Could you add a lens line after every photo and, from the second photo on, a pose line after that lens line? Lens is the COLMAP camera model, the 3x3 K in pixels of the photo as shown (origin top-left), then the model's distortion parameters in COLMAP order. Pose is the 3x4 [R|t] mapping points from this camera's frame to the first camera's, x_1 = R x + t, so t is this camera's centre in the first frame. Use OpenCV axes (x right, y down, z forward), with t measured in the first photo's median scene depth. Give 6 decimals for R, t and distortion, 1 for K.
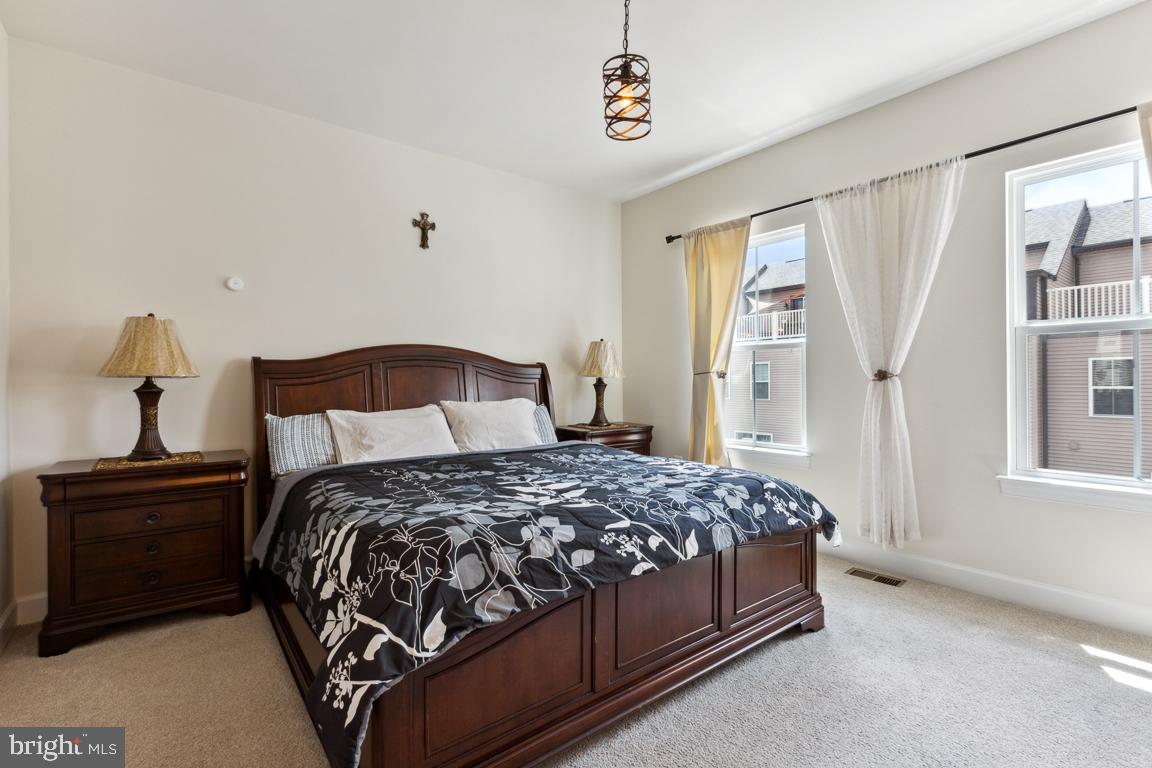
lens RADIAL K [[519.2, 0, 578.5], [0, 519.2, 382.0], [0, 0, 1]] dist [0.000448, -0.000739]
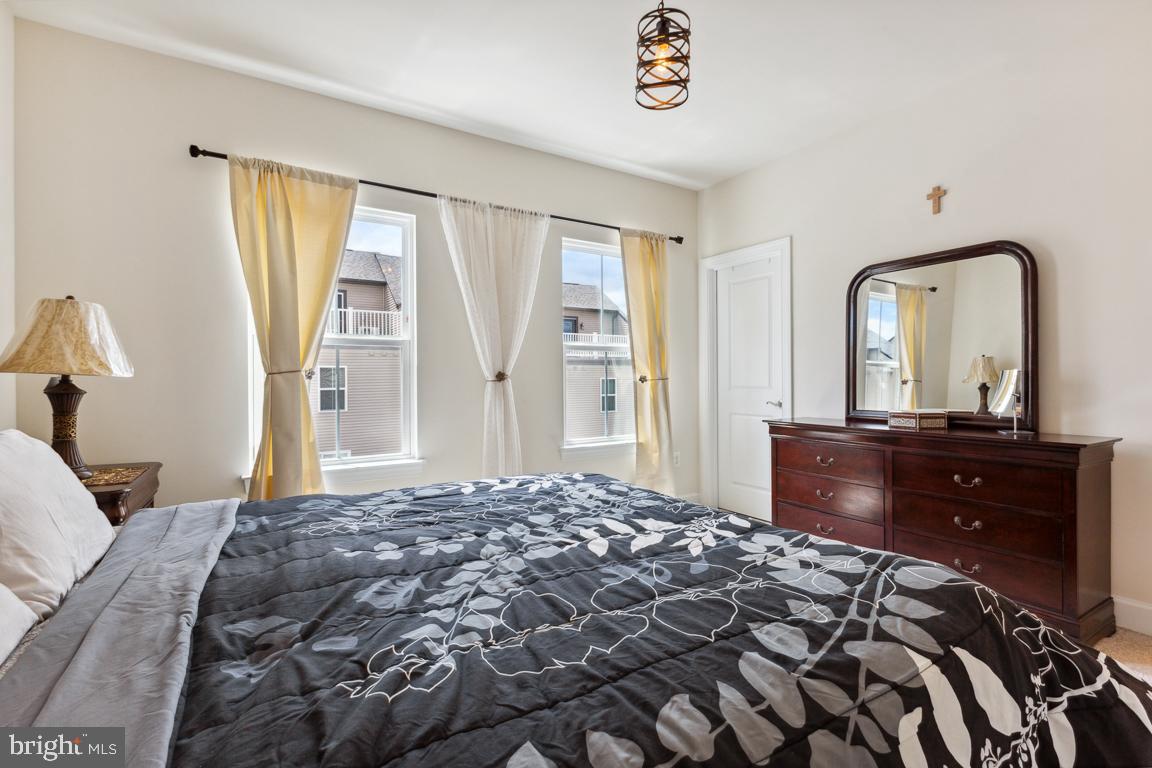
lens RADIAL K [[519.2, 0, 581.7], [0, 519.2, 381.4], [0, 0, 1]] dist [0.000448, -0.000739]
pose [[0.116114, 0.000241, 0.993236, -0.484023], [0.010525, 0.999944, -0.001473, 0.001228], [-0.993180, 0.010625, 0.116105, 0.618362]]
